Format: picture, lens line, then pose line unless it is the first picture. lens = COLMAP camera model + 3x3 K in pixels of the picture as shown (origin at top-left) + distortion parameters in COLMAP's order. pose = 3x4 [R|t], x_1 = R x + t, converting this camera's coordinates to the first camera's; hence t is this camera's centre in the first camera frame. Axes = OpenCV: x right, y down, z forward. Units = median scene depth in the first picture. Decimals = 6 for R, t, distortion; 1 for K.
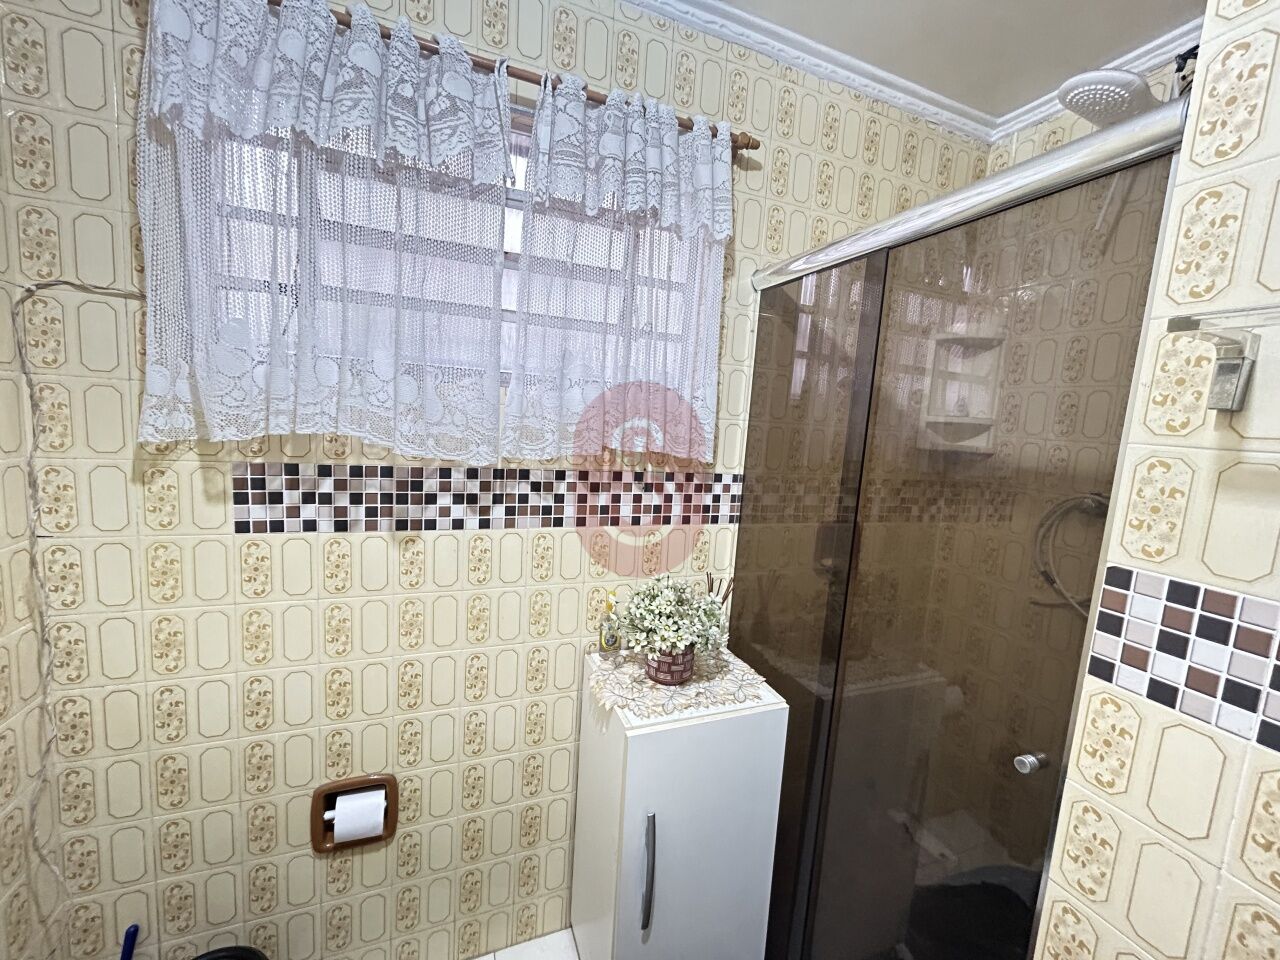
lens RADIAL K [[517.7, 0, 645.0], [0, 517.7, 481.3], [0, 0, 1]] dist [-0.001454, 0.000904]
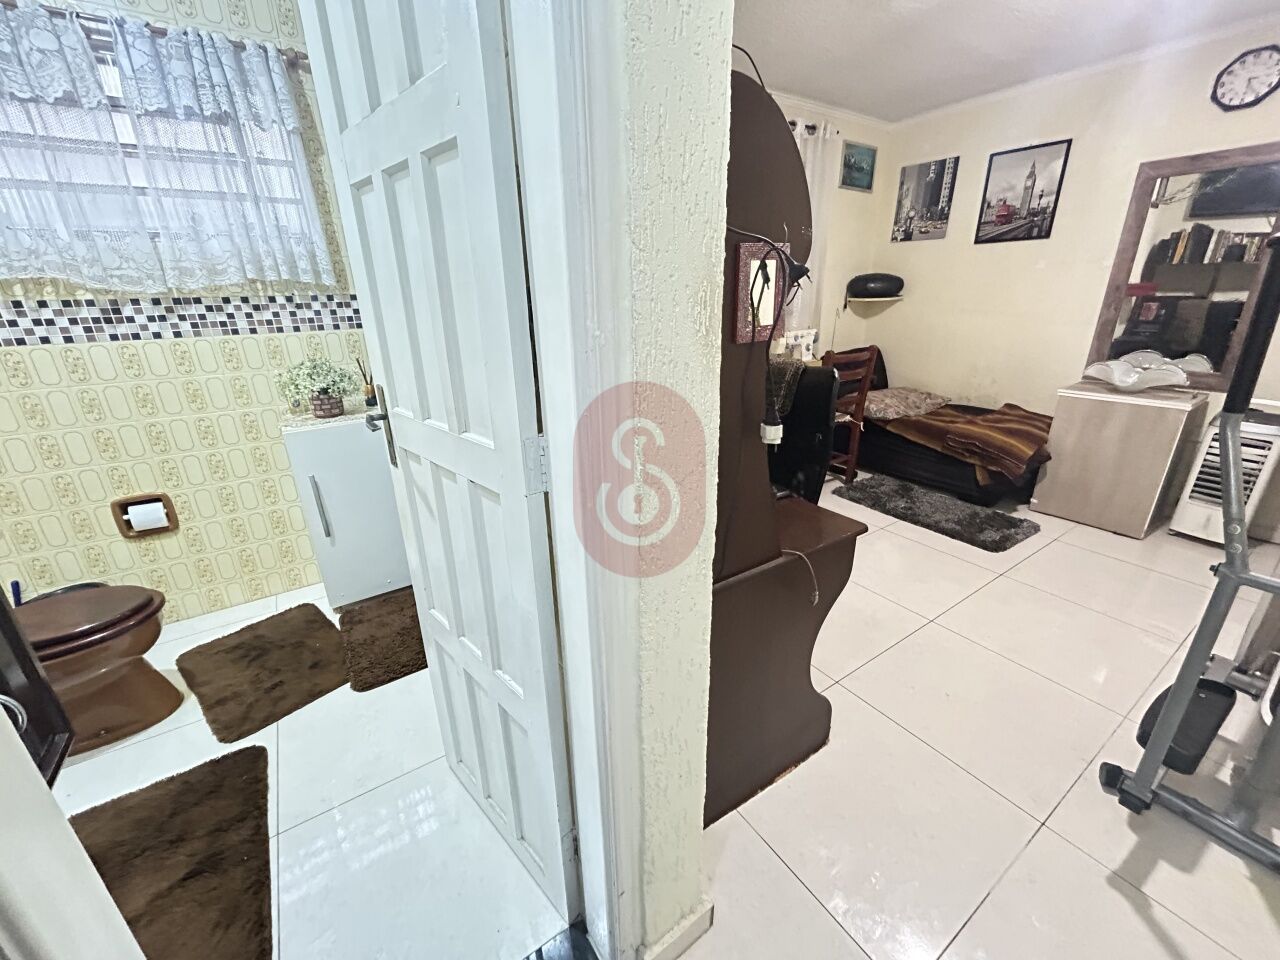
lens RADIAL K [[517.7, 0, 637.3], [0, 517.7, 479.9], [0, 0, 1]] dist [-0.001454, 0.000904]
pose [[0.971885, -0.152995, 0.178978, 0.737750], [0.106765, 0.963839, 0.244164, 0.283476], [-0.209861, -0.218190, 0.953075, -0.953133]]
